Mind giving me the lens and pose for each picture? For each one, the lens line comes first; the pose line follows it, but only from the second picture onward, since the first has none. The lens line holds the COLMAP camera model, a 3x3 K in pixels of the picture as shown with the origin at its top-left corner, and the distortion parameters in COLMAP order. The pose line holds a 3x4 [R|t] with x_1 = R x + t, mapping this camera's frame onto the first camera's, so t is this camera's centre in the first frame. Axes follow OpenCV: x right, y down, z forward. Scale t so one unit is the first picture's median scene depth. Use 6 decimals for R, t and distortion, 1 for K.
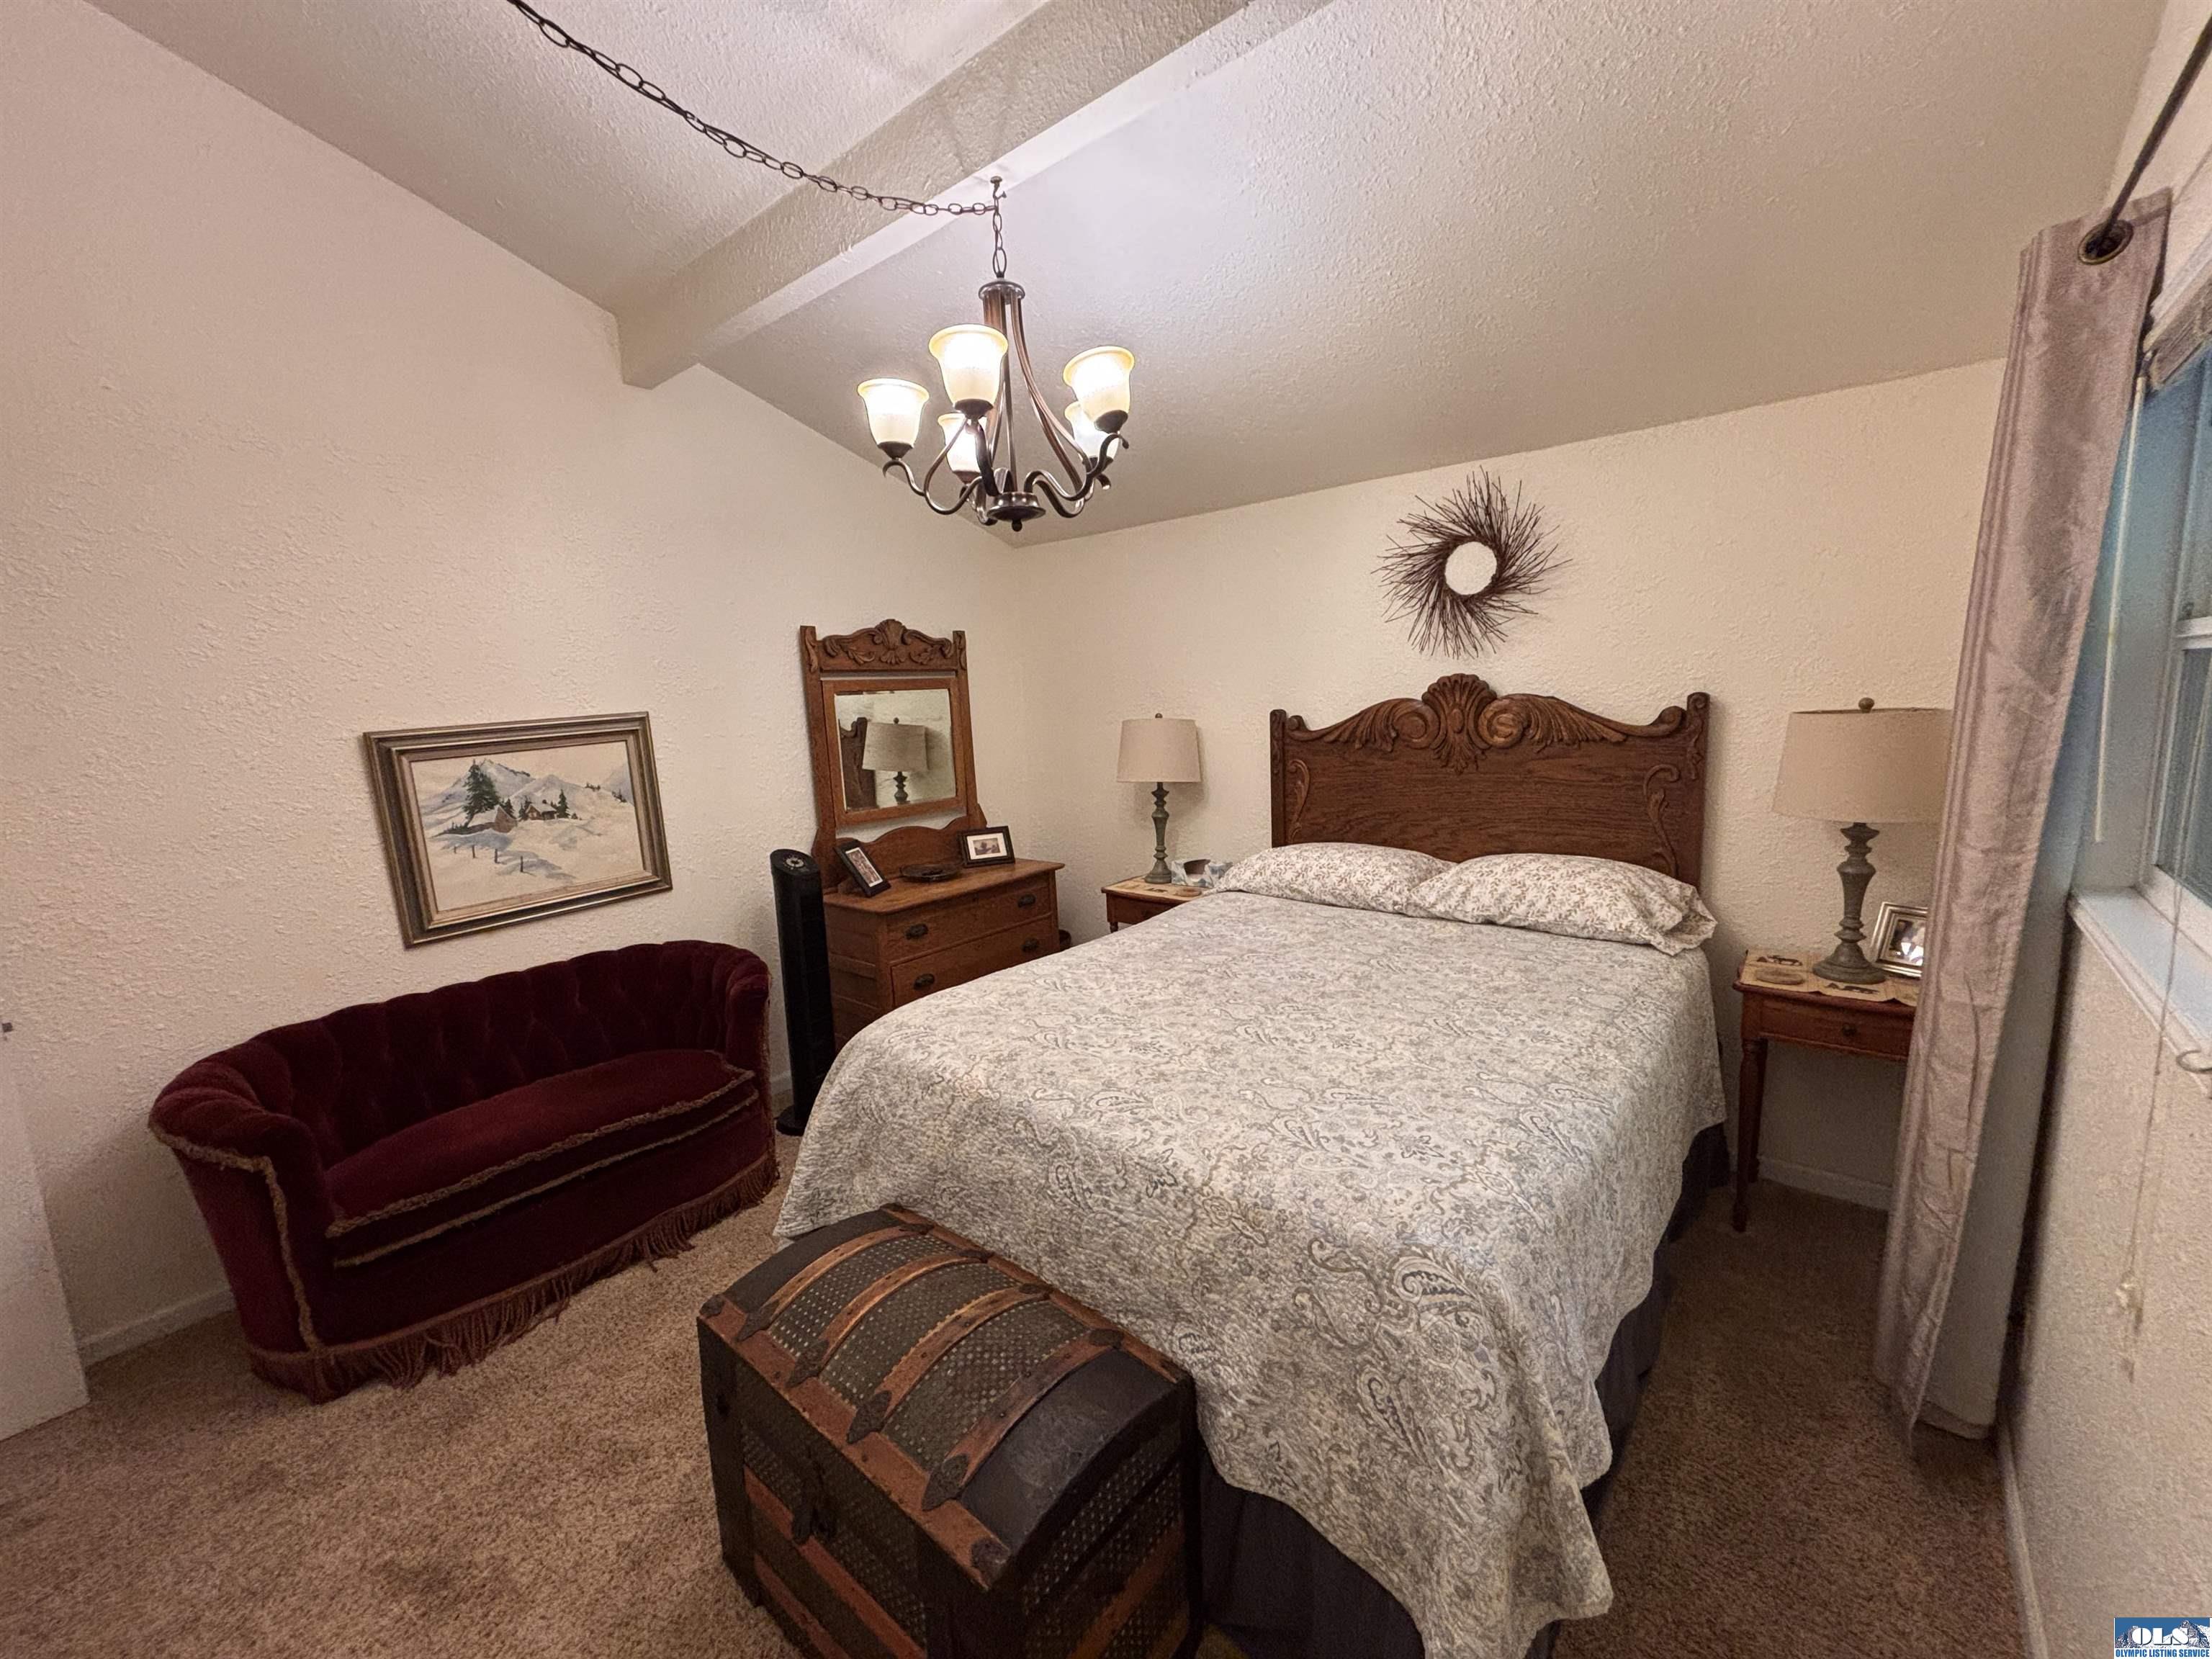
lens RADIAL K [[889.7, 0, 1095.6], [0, 889.7, 828.8], [0, 0, 1]] dist [-0.001447, -0.000184]
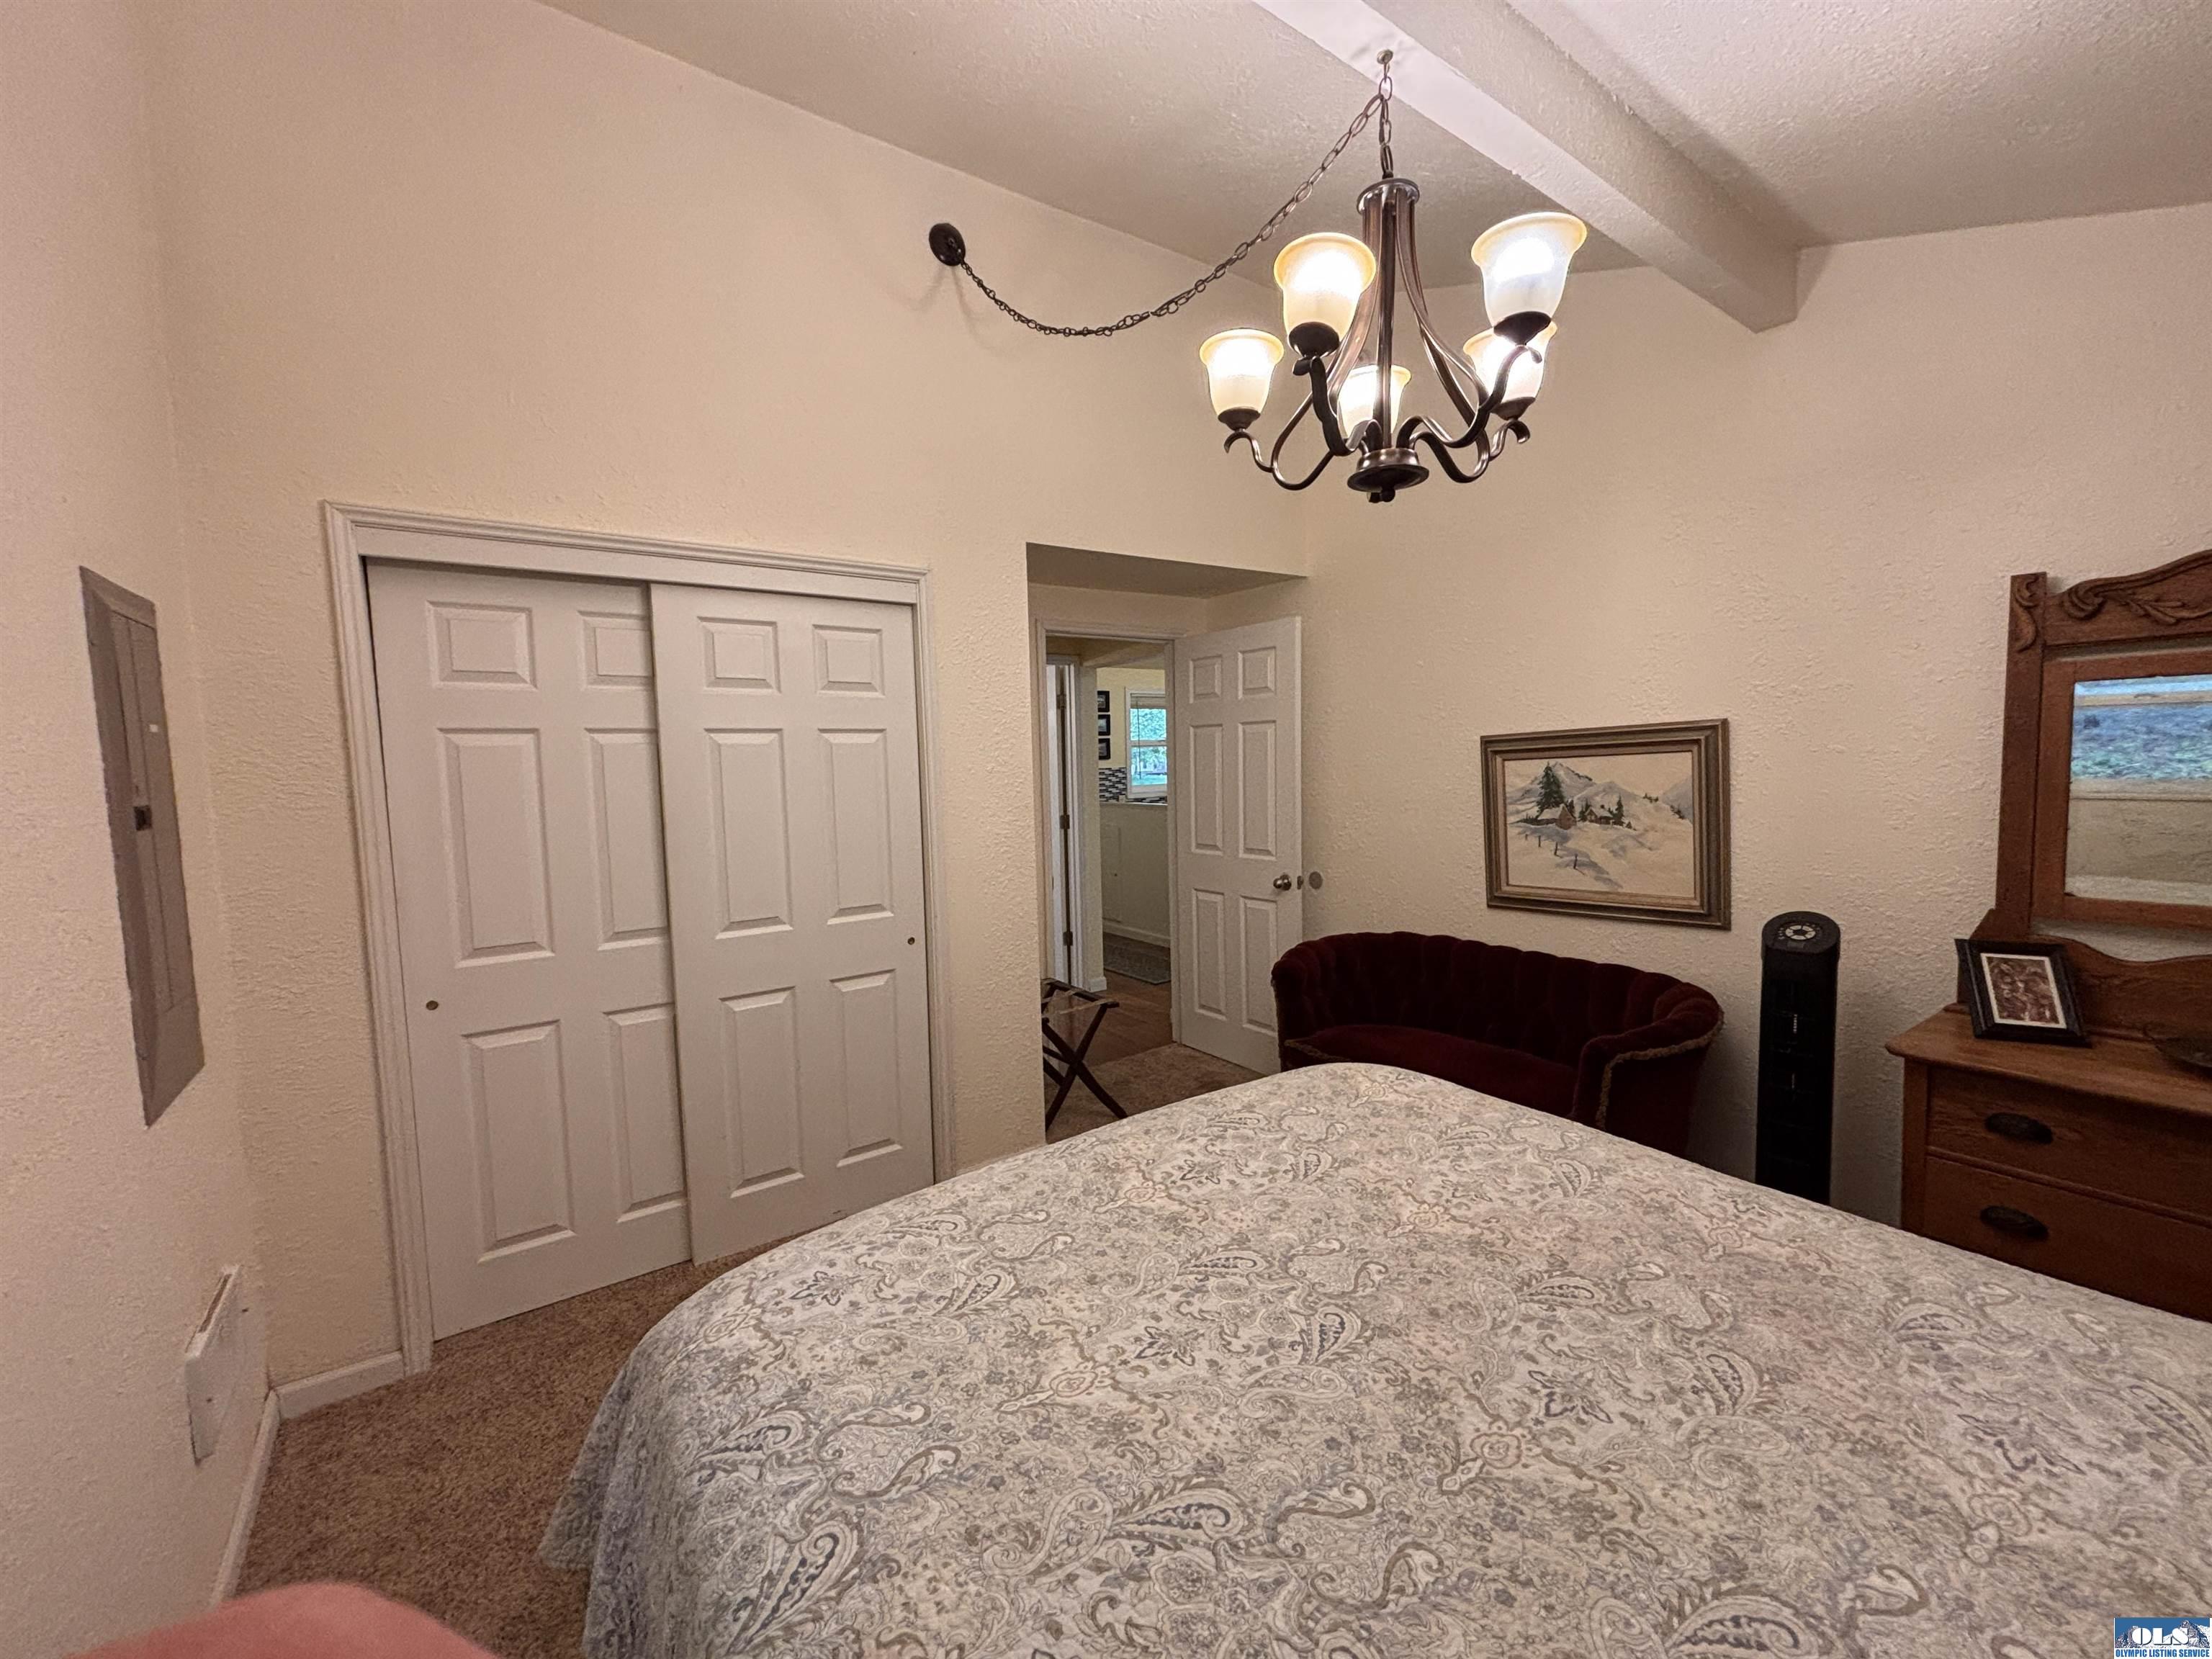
lens RADIAL K [[889.7, 0, 1110.4], [0, 889.7, 834.6], [0, 0, 1]] dist [-0.001447, -0.000184]
pose [[-0.230299, 0.138571, -0.963203, 0.538513], [-0.104581, 0.980552, 0.166072, -0.116453], [0.967484, 0.138979, -0.211329, 0.709263]]
